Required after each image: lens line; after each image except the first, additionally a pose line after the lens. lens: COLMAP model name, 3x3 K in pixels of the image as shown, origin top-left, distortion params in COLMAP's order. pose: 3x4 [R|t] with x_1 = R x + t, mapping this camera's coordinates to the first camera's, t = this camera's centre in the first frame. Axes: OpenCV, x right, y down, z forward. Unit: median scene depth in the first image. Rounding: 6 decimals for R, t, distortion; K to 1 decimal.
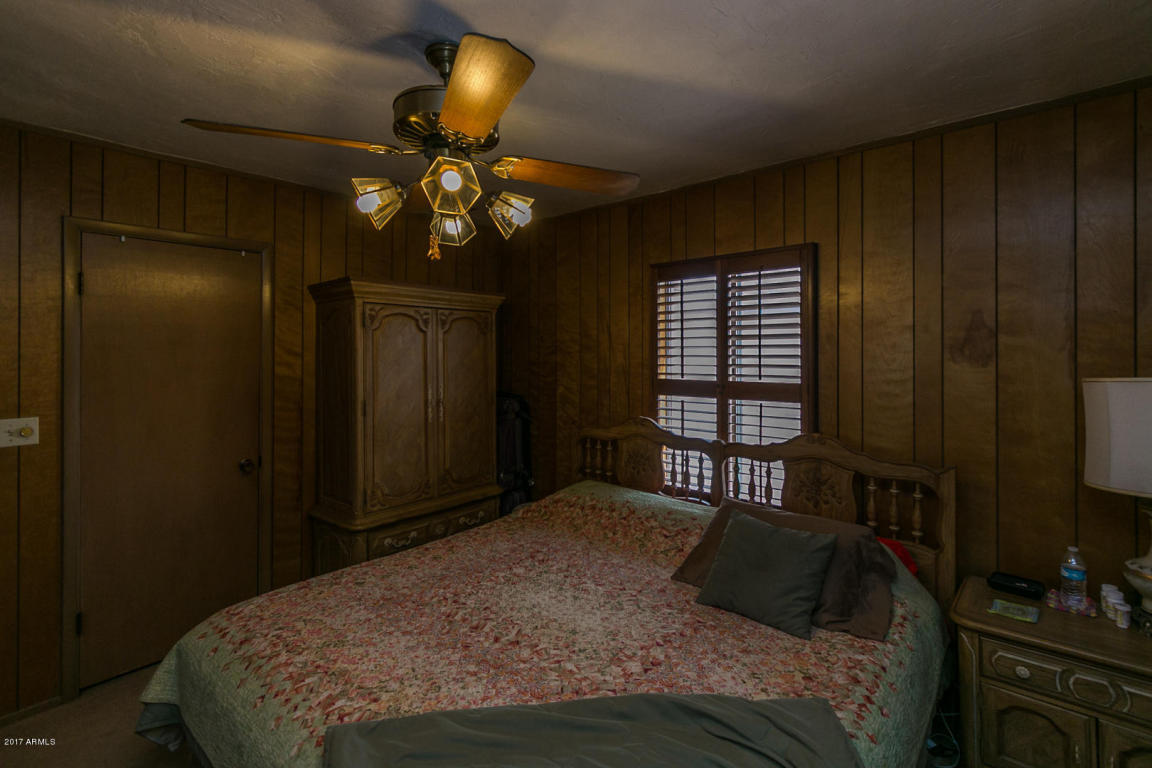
lens RADIAL K [[531.0, 0, 571.0], [0, 531.0, 350.1], [0, 0, 1]] dist [0.003425, -0.002610]
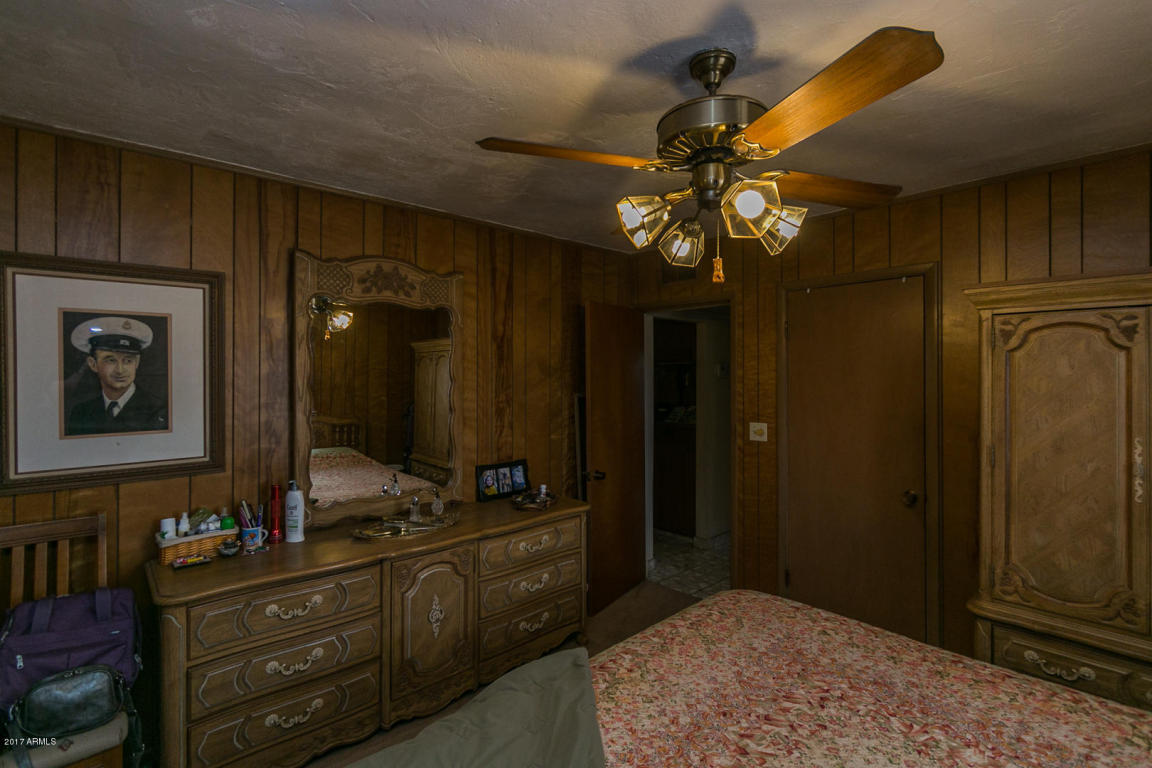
lens RADIAL K [[531.0, 0, 575.1], [0, 531.0, 378.6], [0, 0, 1]] dist [0.003425, -0.002610]
pose [[-0.092930, 0.001222, -0.995672, 0.541368], [-0.002074, 0.999997, 0.001421, 0.000249], [0.995670, 0.002197, -0.092927, 0.641165]]
